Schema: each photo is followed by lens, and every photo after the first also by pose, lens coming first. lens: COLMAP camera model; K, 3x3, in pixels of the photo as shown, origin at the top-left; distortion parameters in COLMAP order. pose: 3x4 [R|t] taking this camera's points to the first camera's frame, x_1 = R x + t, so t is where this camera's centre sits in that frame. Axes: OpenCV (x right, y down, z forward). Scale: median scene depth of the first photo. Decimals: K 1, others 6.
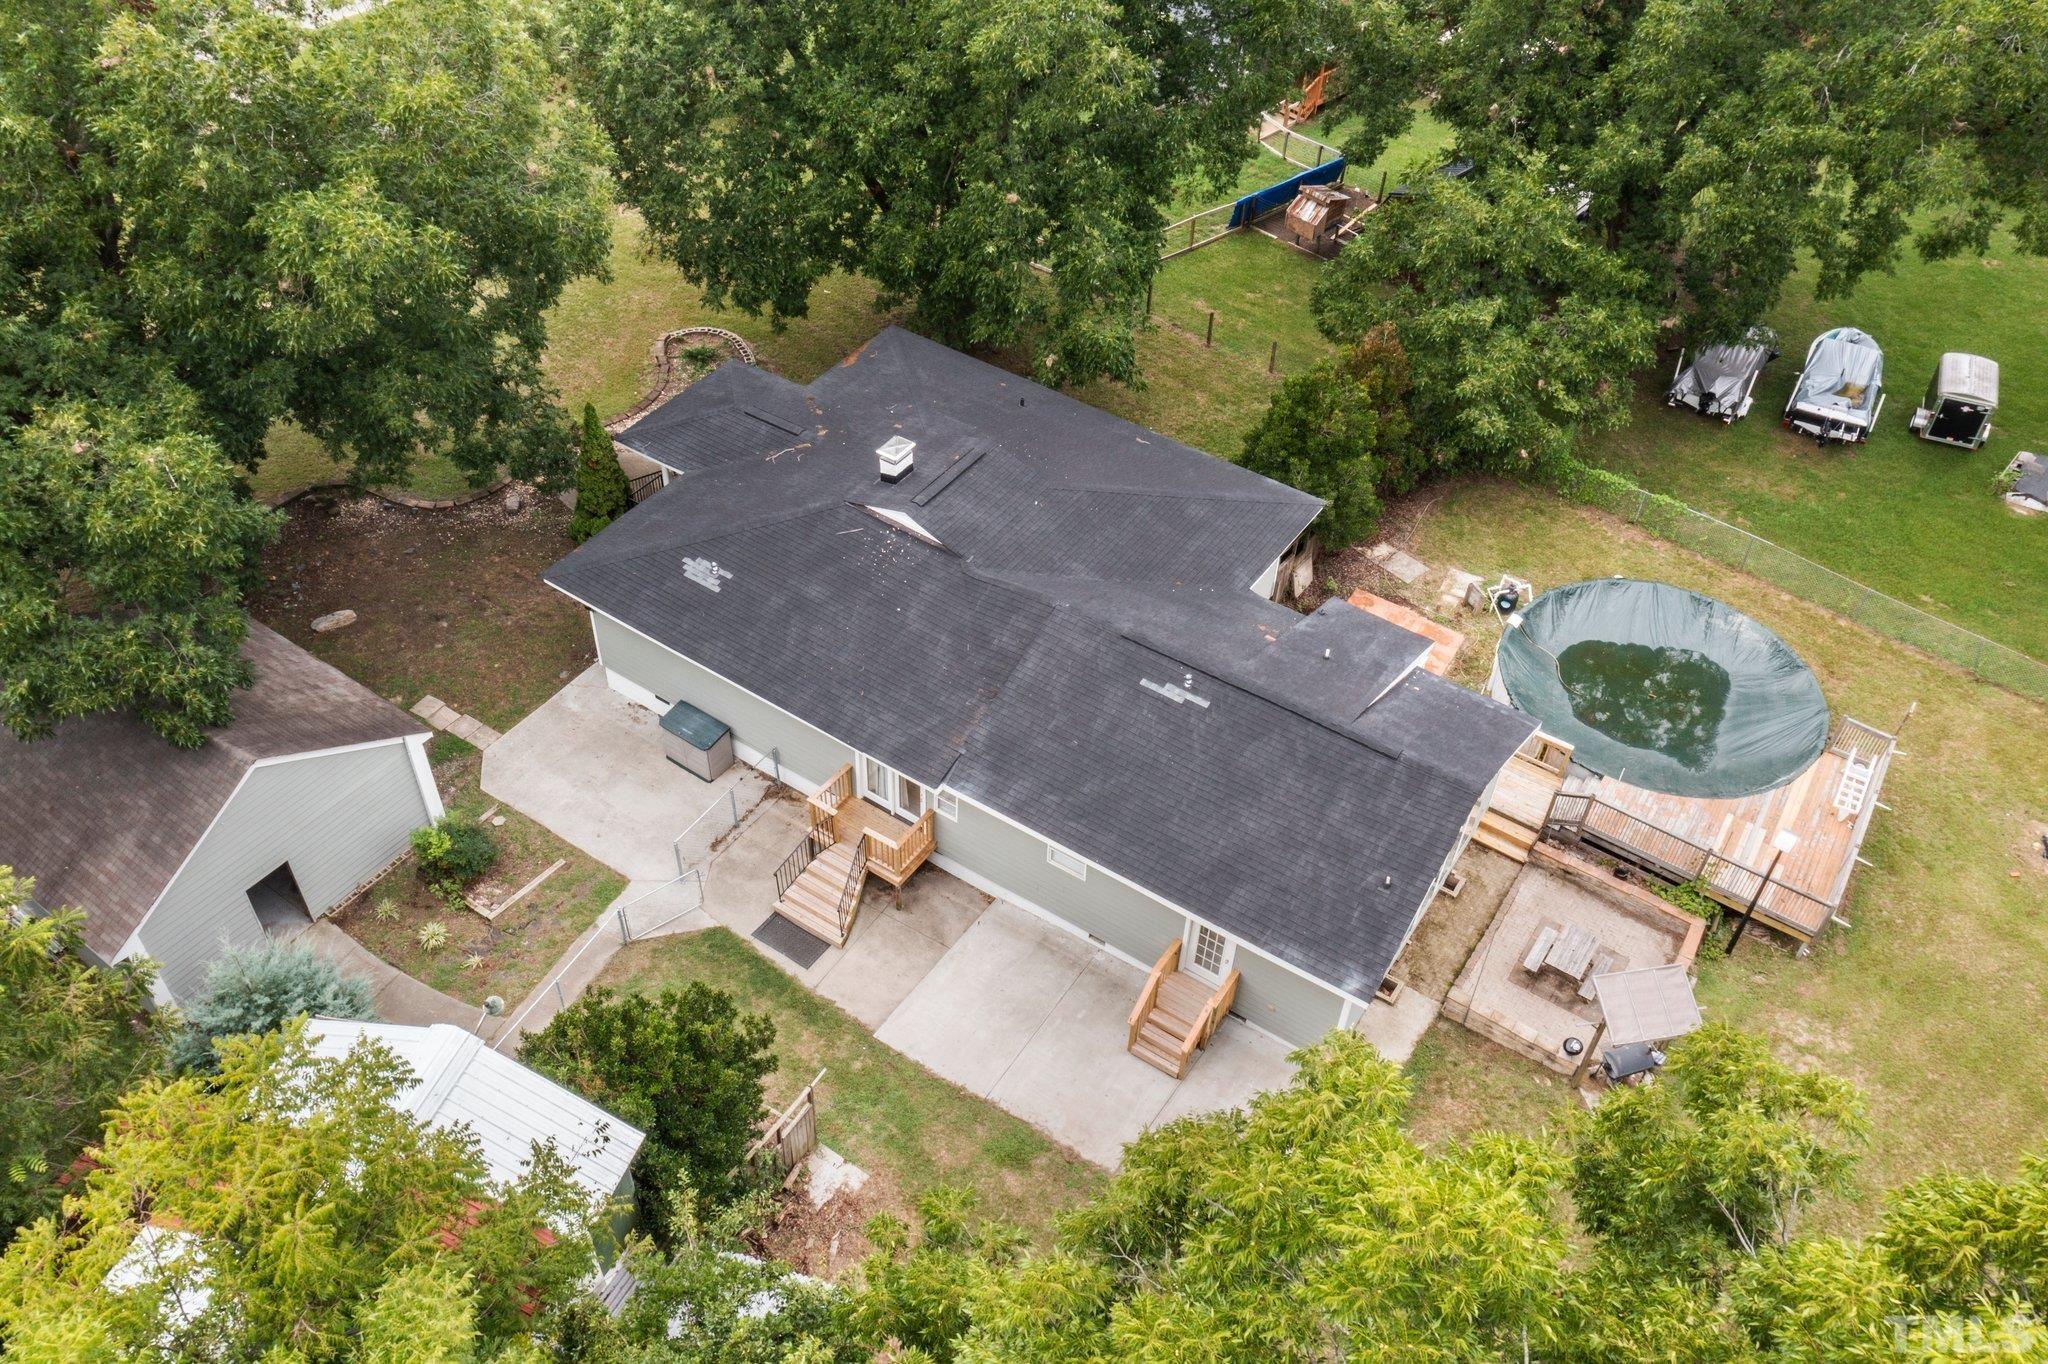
lens RADIAL K [[1613.3, 0, 1024.0], [0, 1613.3, 682.0], [0, 0, 1]] dist [0.005576, -0.019769]
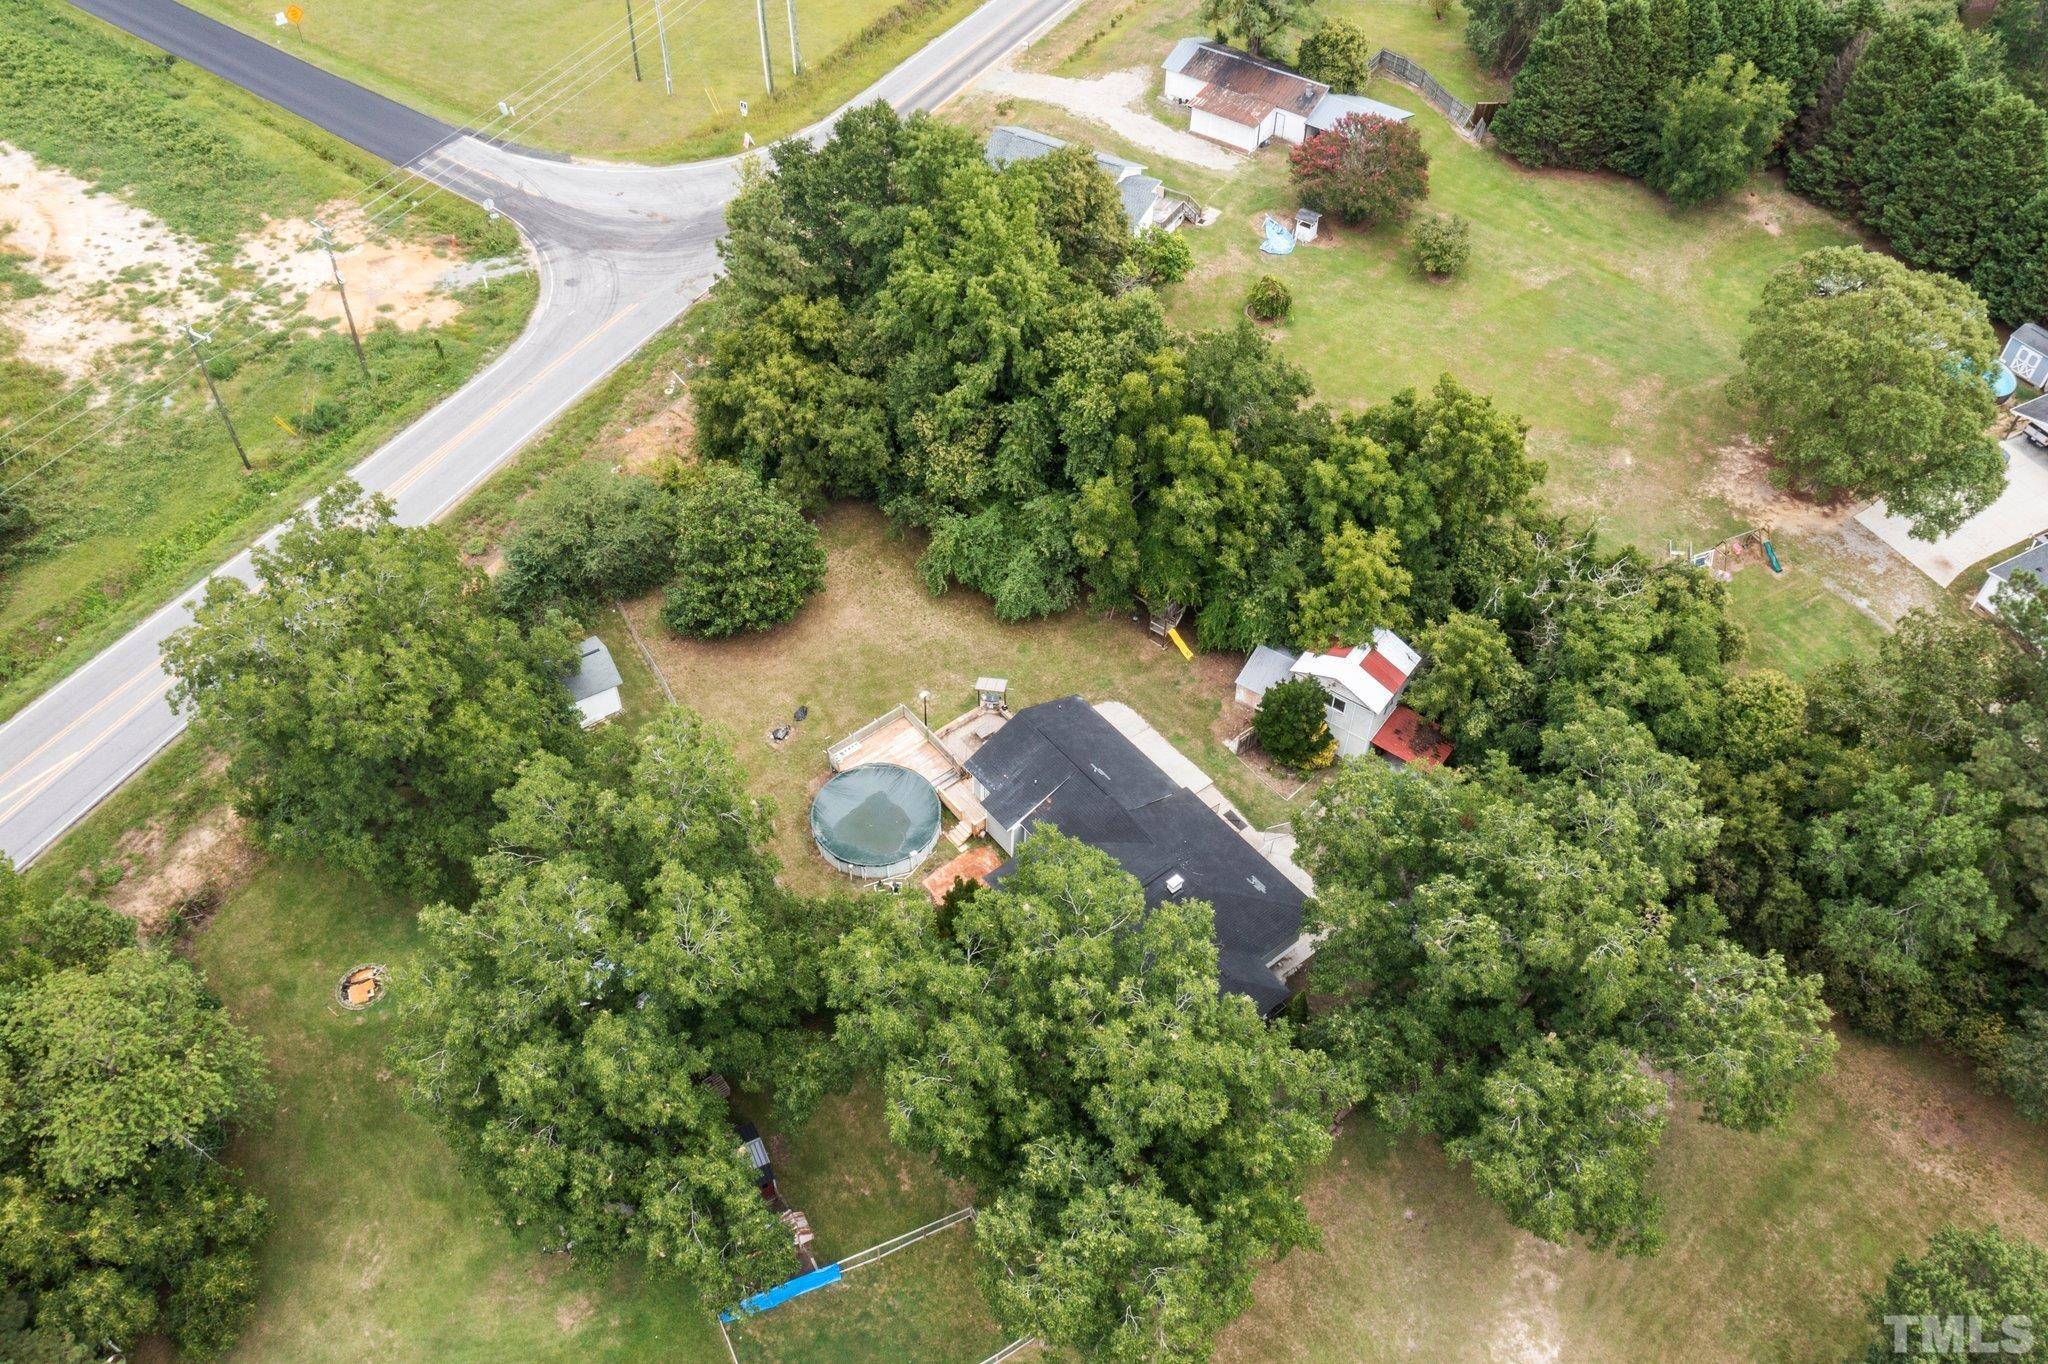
lens RADIAL K [[1613.3, 0, 1024.0], [0, 1613.3, 682.0], [0, 0, 1]] dist [0.005576, -0.019769]
pose [[-0.951850, -0.251810, 0.174853, -0.213544], [0.182899, -0.008719, 0.983093, -2.540160], [-0.246028, 0.967737, 0.054355, 0.663971]]
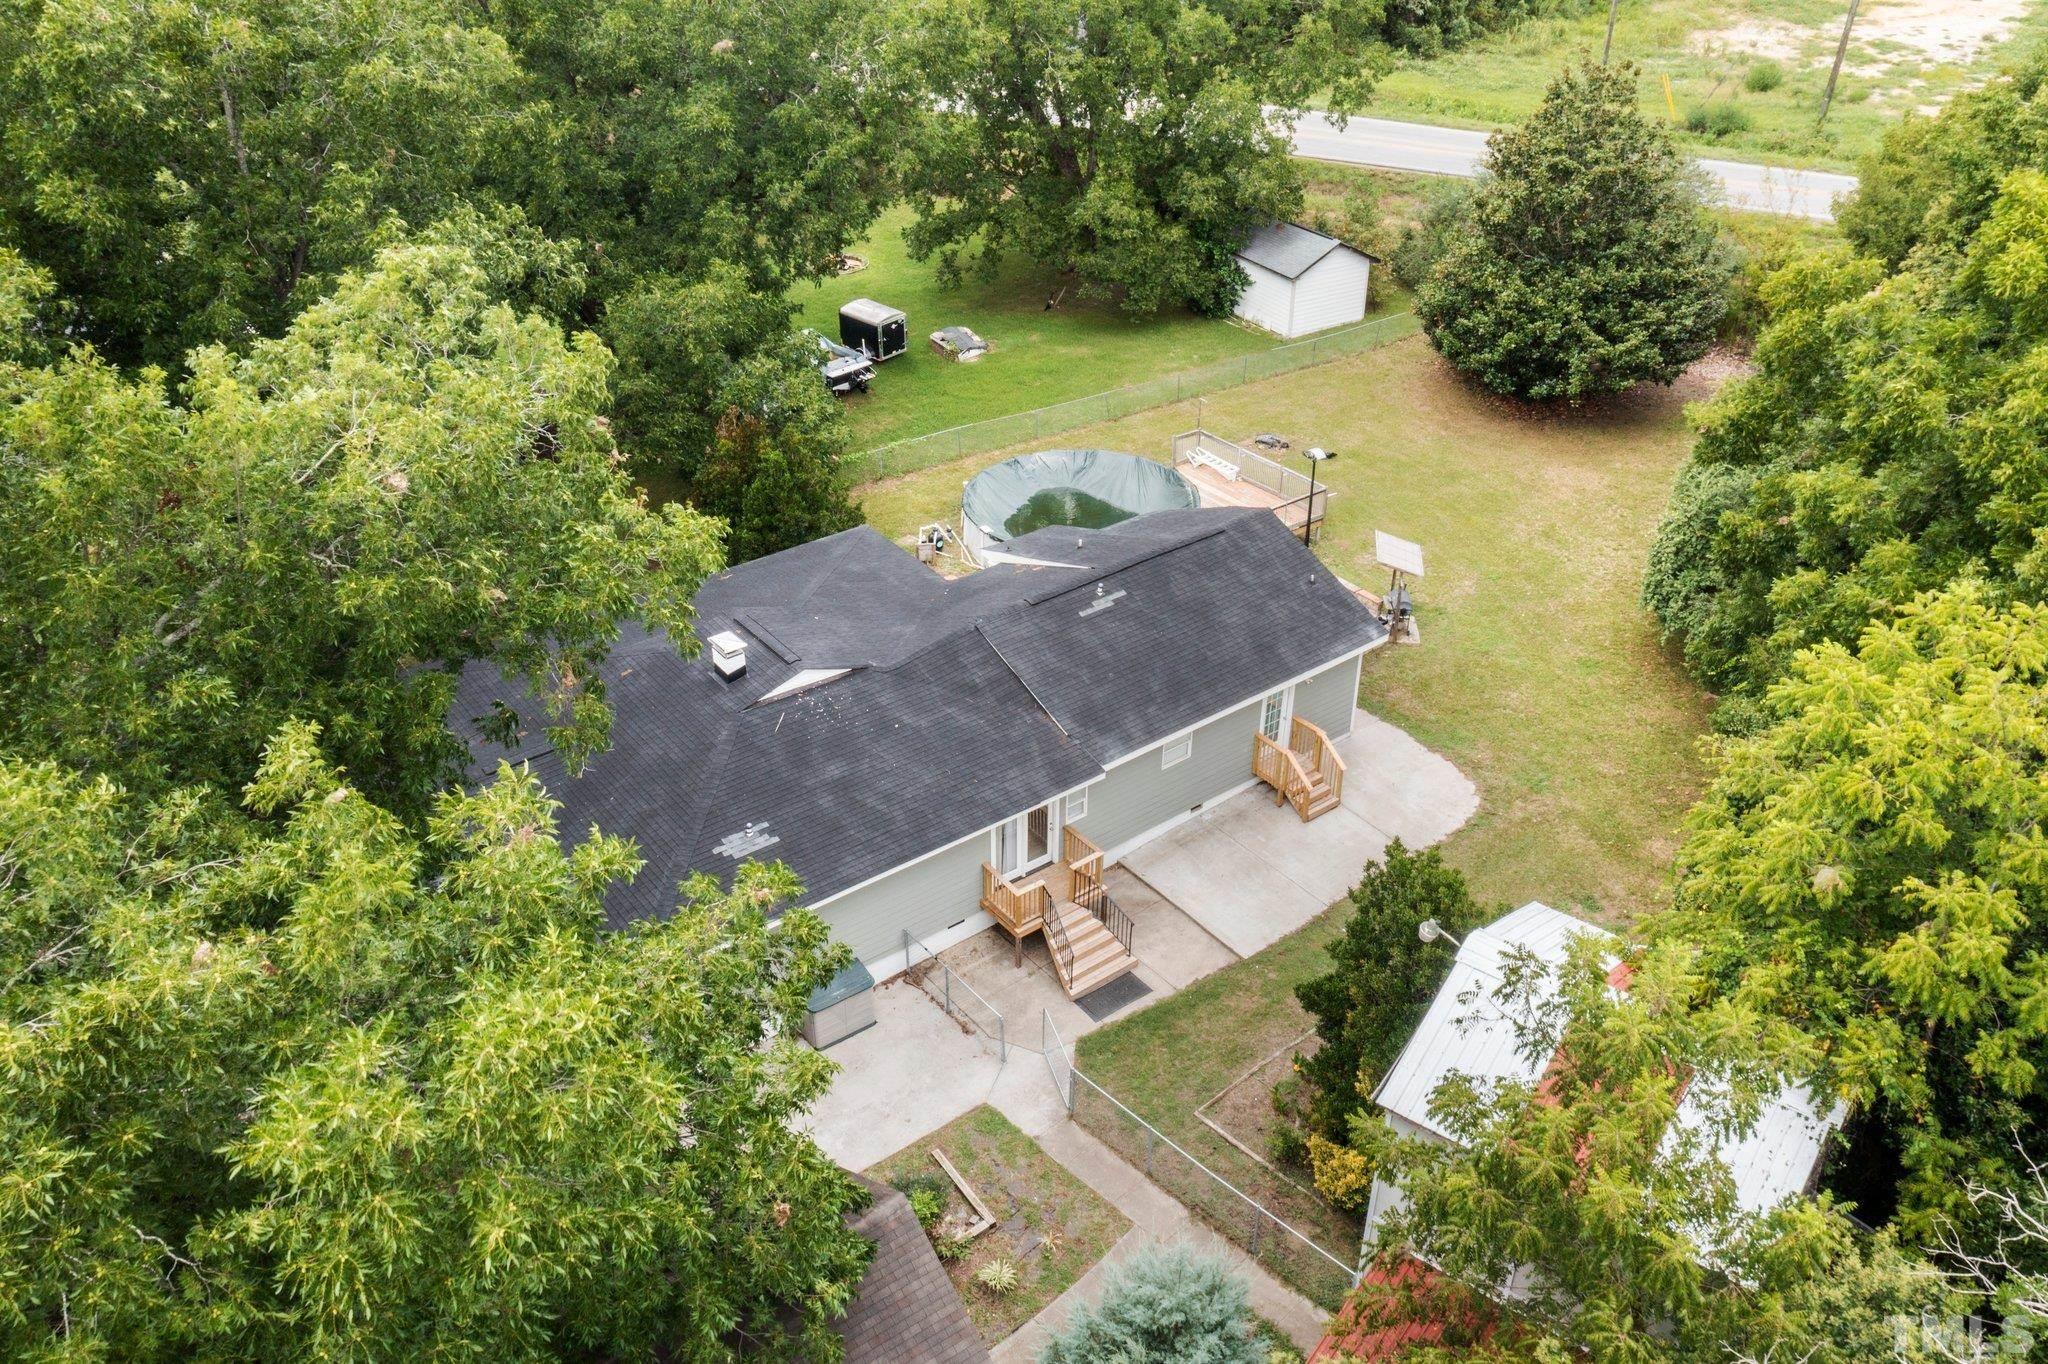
lens RADIAL K [[1613.3, 0, 1024.0], [0, 1613.3, 682.0], [0, 0, 1]] dist [0.005576, -0.019769]
pose [[0.327261, -0.530221, 0.782155, -0.800344], [0.665620, 0.716874, 0.207466, -0.214118], [-0.670709, 0.452722, 0.587530, 0.338881]]
